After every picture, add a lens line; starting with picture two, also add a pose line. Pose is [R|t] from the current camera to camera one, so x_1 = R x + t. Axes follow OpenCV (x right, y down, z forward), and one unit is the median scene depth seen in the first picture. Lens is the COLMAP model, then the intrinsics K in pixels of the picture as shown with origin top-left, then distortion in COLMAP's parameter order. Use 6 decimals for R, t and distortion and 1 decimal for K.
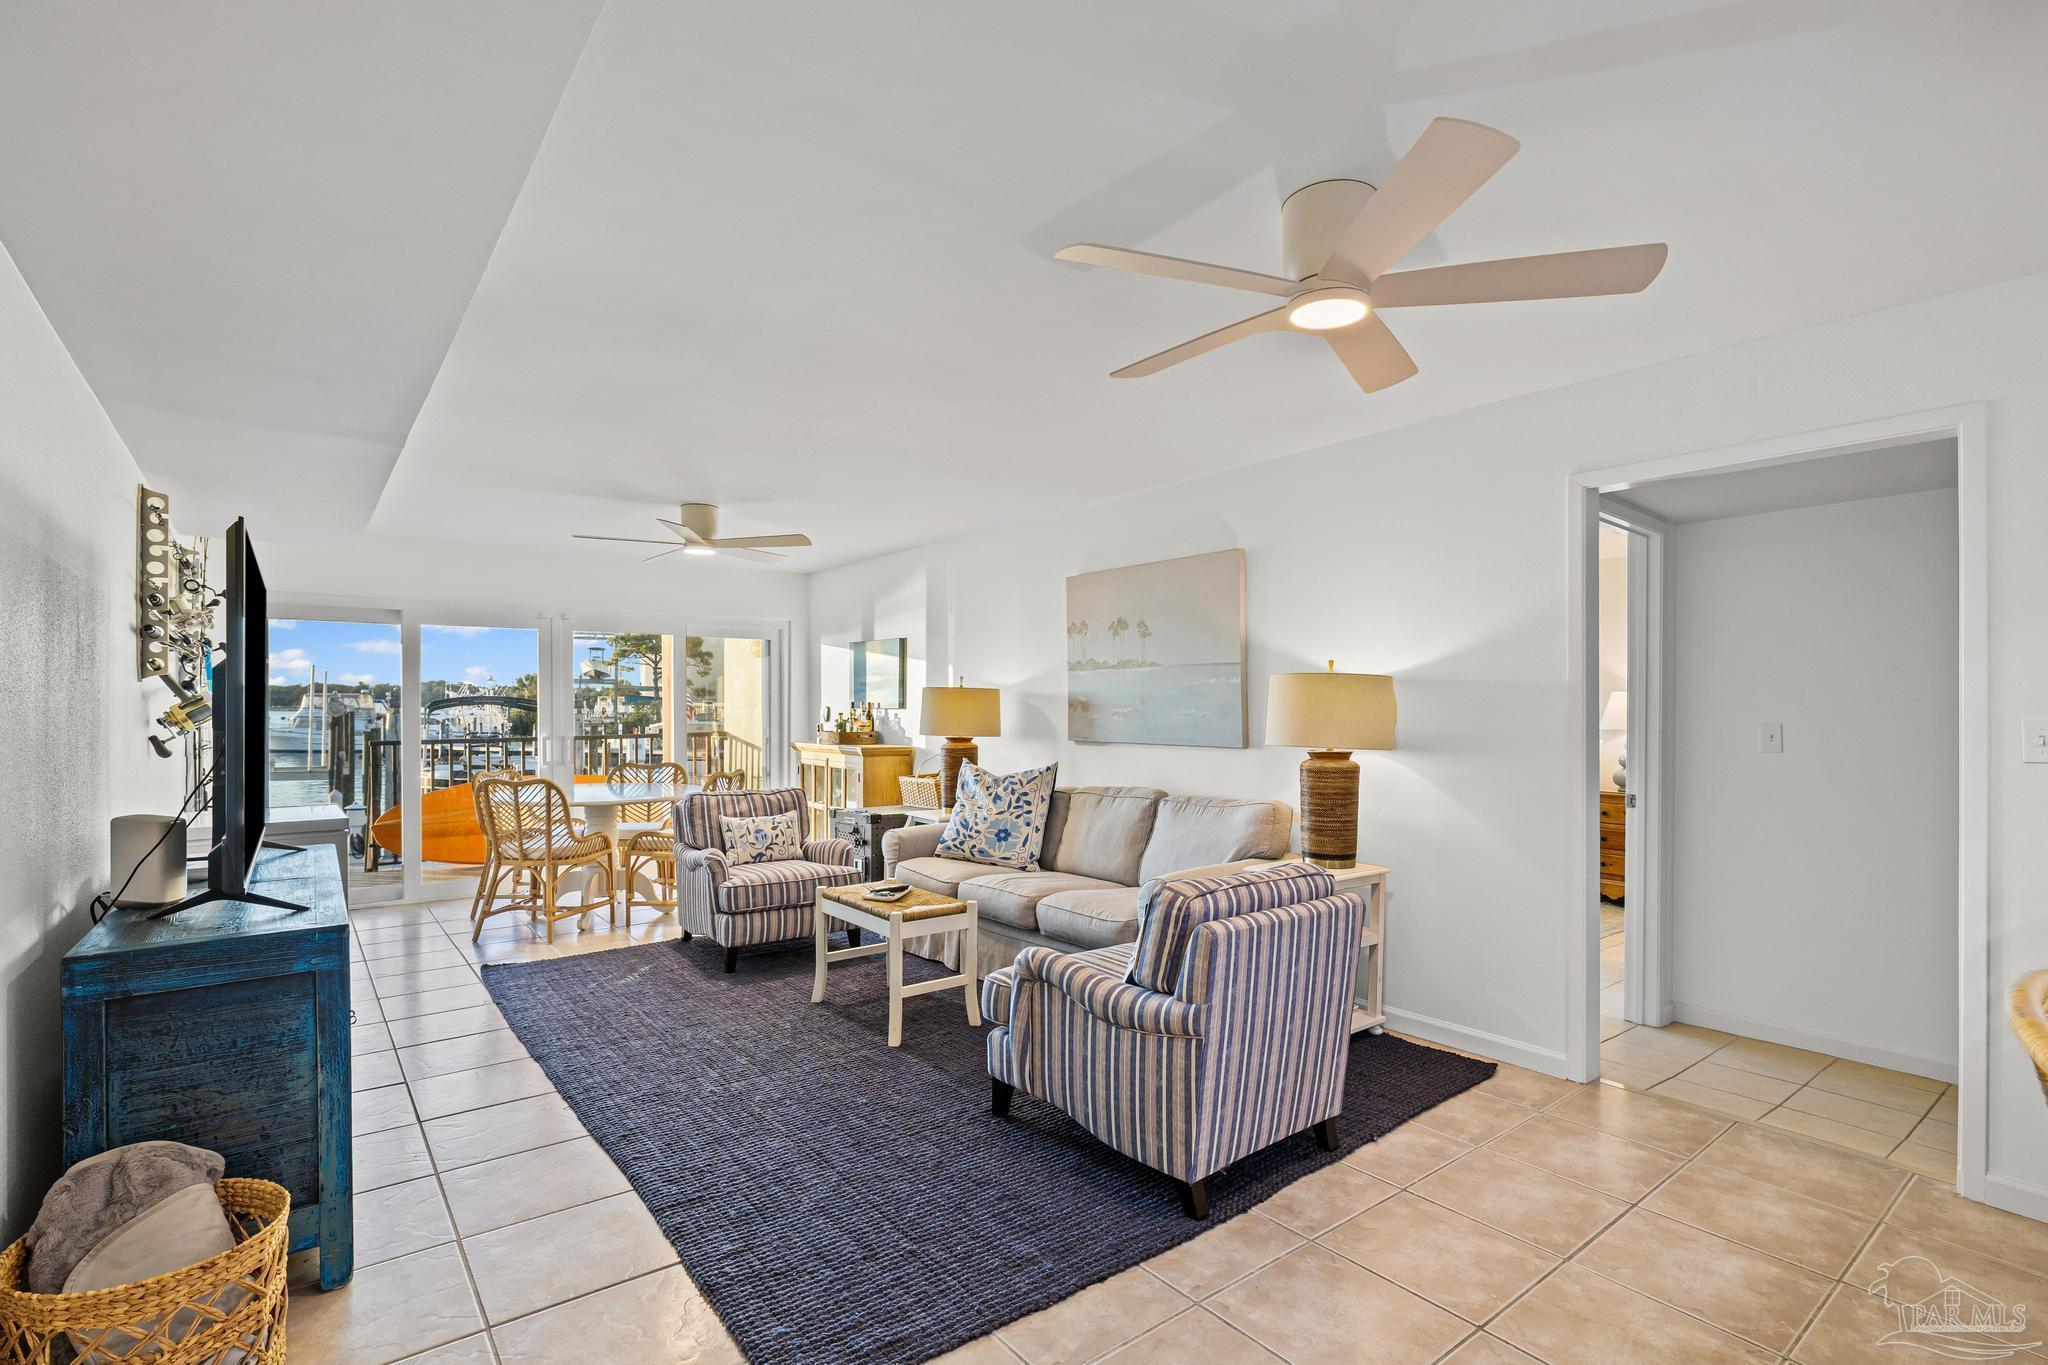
lens RADIAL K [[944.9, 0, 1034.2], [0, 944.9, 707.8], [0, 0, 1]] dist [-0.001132, -0.000329]
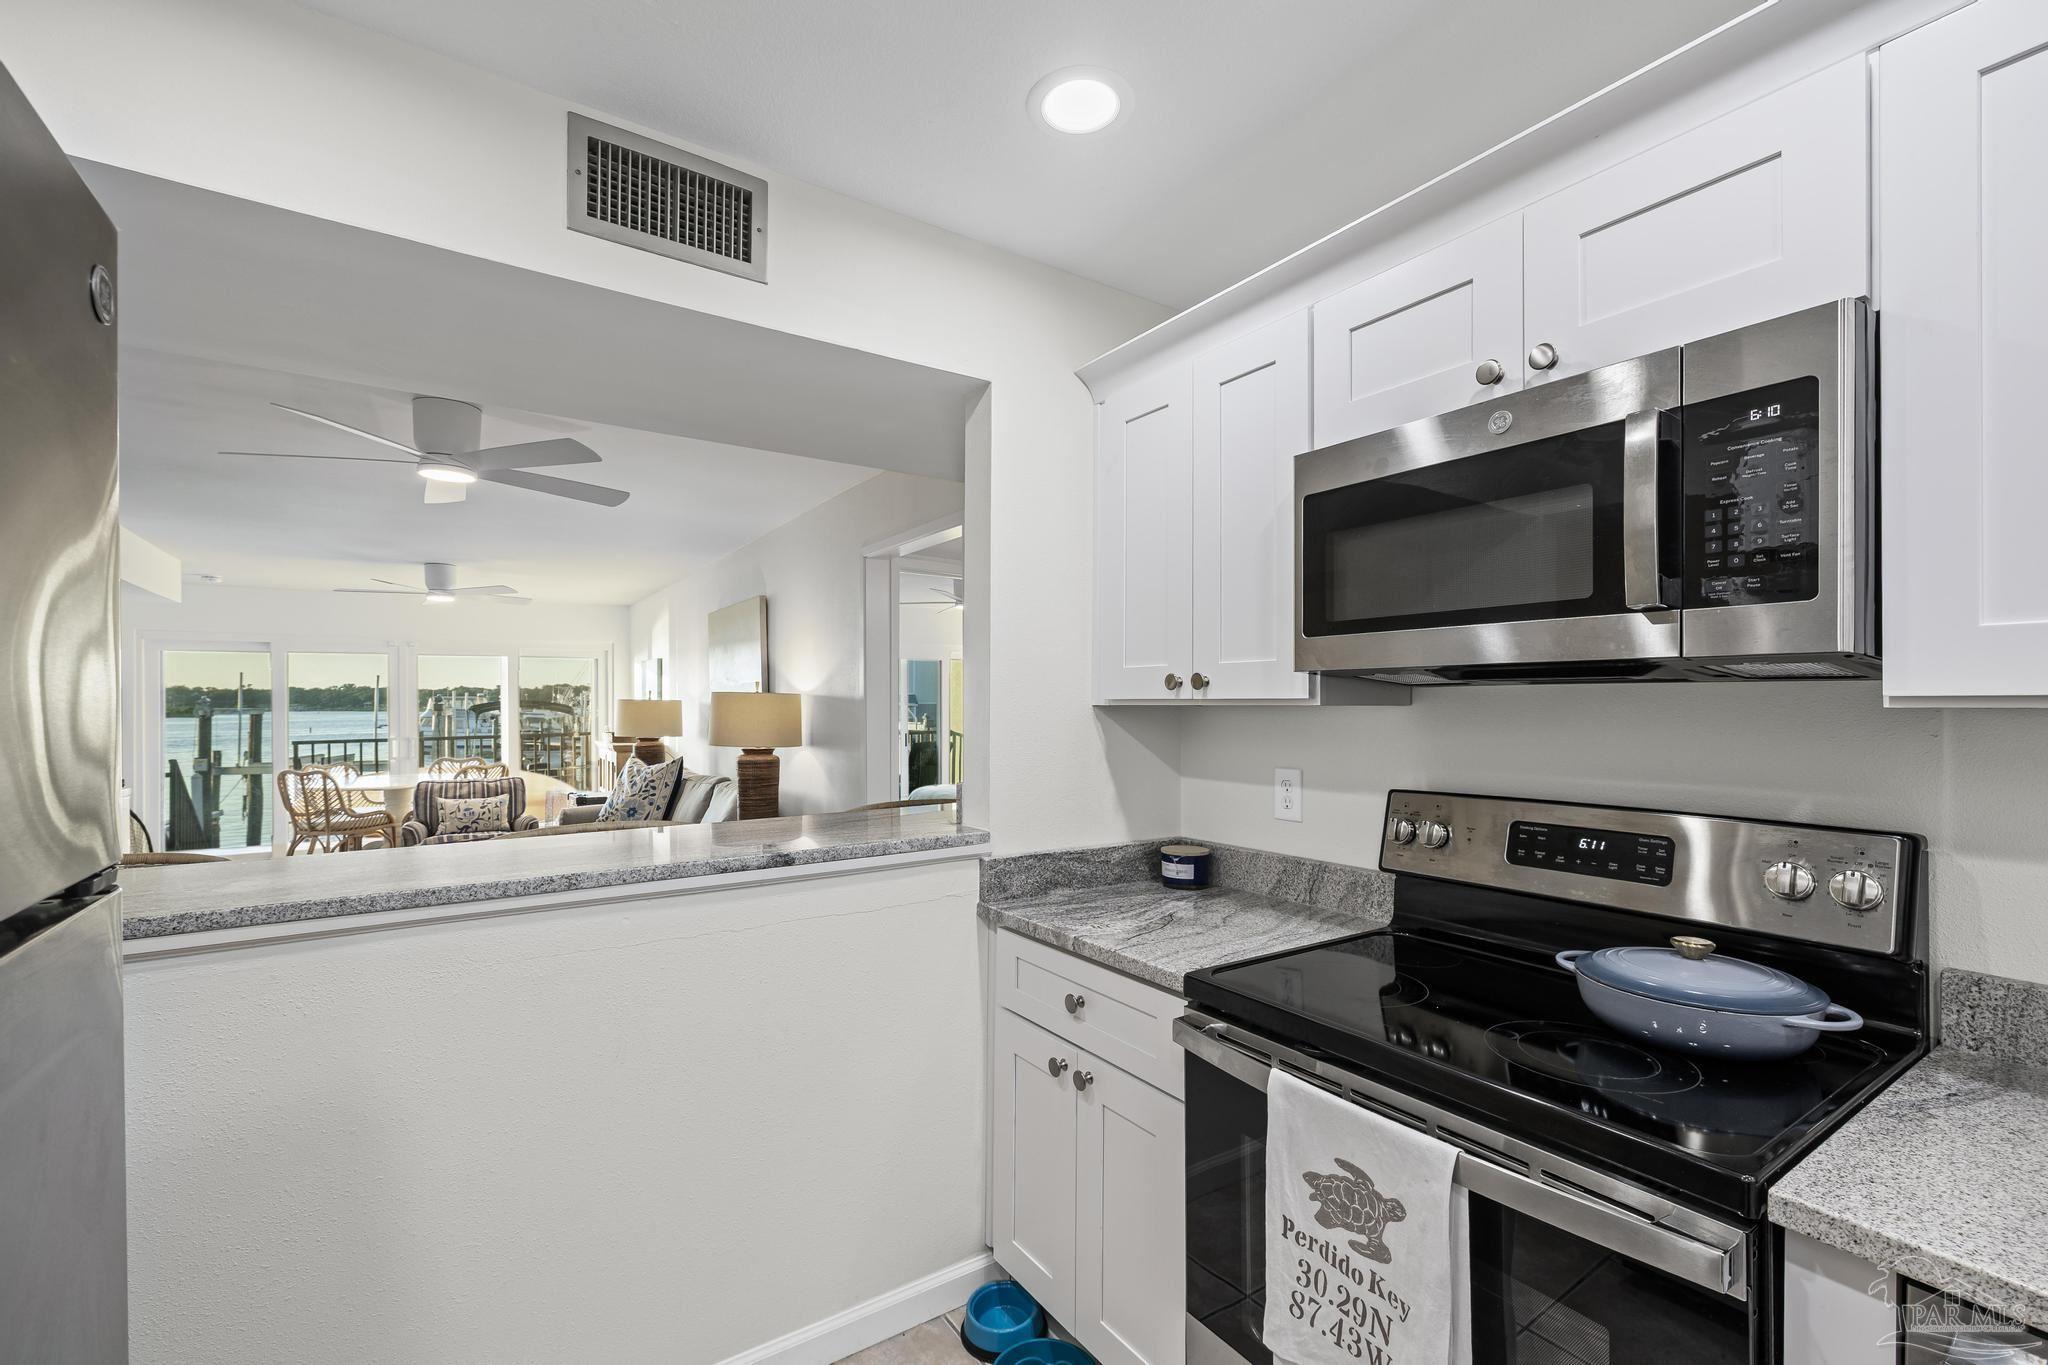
lens RADIAL K [[883.1, 0, 1012.9], [0, 883.1, 696.1], [0, 0, 1]] dist [0.007013, 0.000366]
pose [[0.995957, -0.009009, -0.089375, 0.608603], [0.008000, 0.999900, -0.011641, -0.008478], [0.089471, 0.010879, 0.995930, -0.181629]]
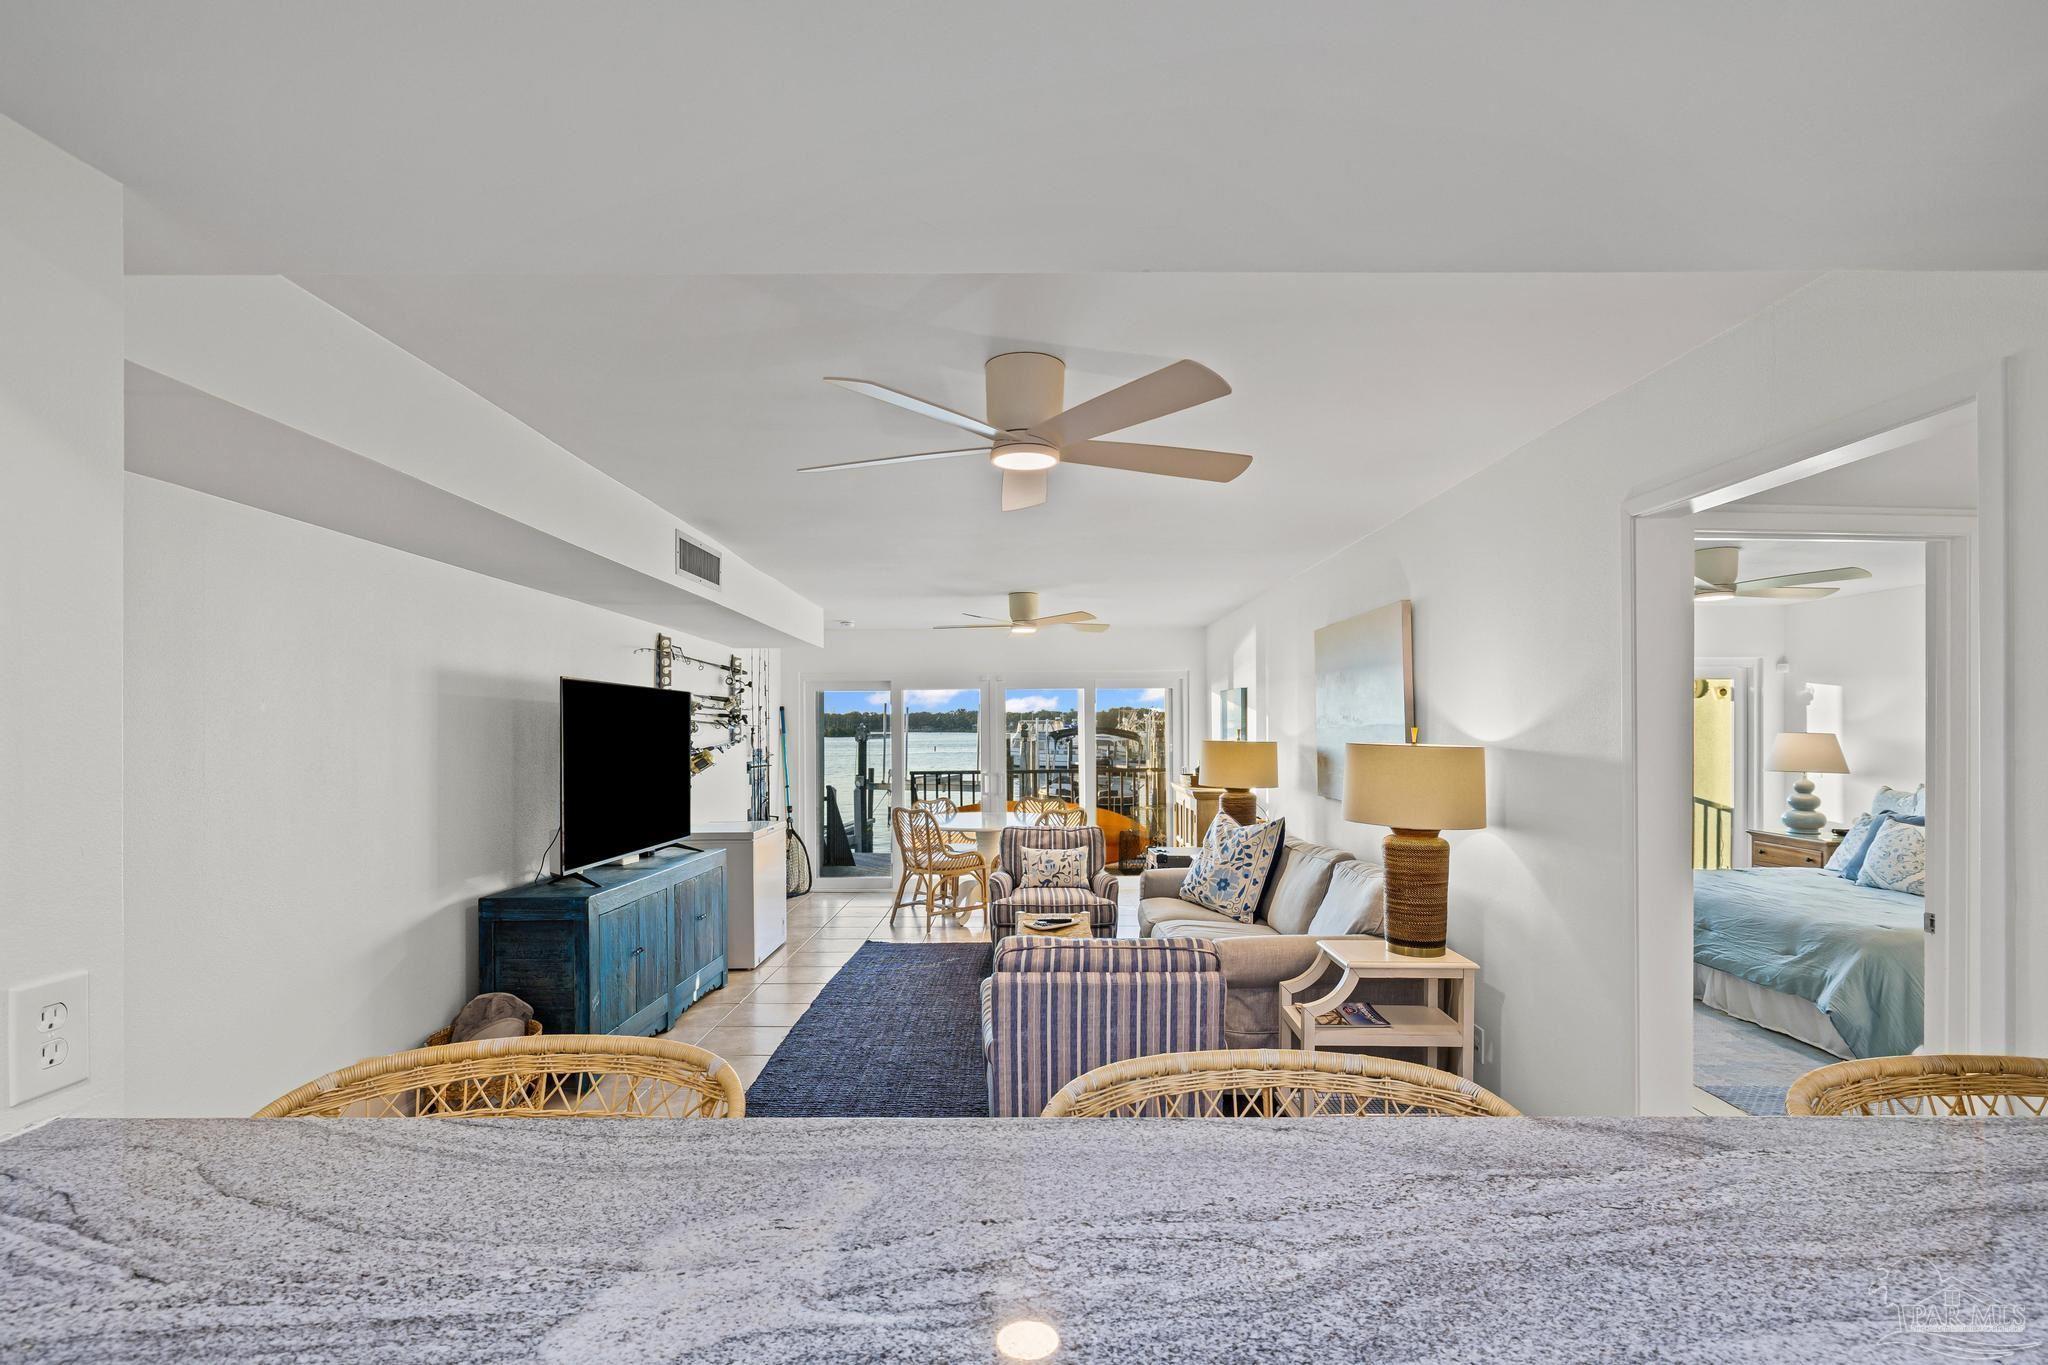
lens RADIAL K [[942.4, 0, 1020.5], [0, 942.4, 727.7], [0, 0, 1]] dist [0.004405, 0.001014]
pose [[0.783296, -0.005711, -0.621623, 0.444987], [0.003929, 0.999983, -0.004235, -0.036377], [0.621637, 0.000875, 0.783305, 0.037181]]
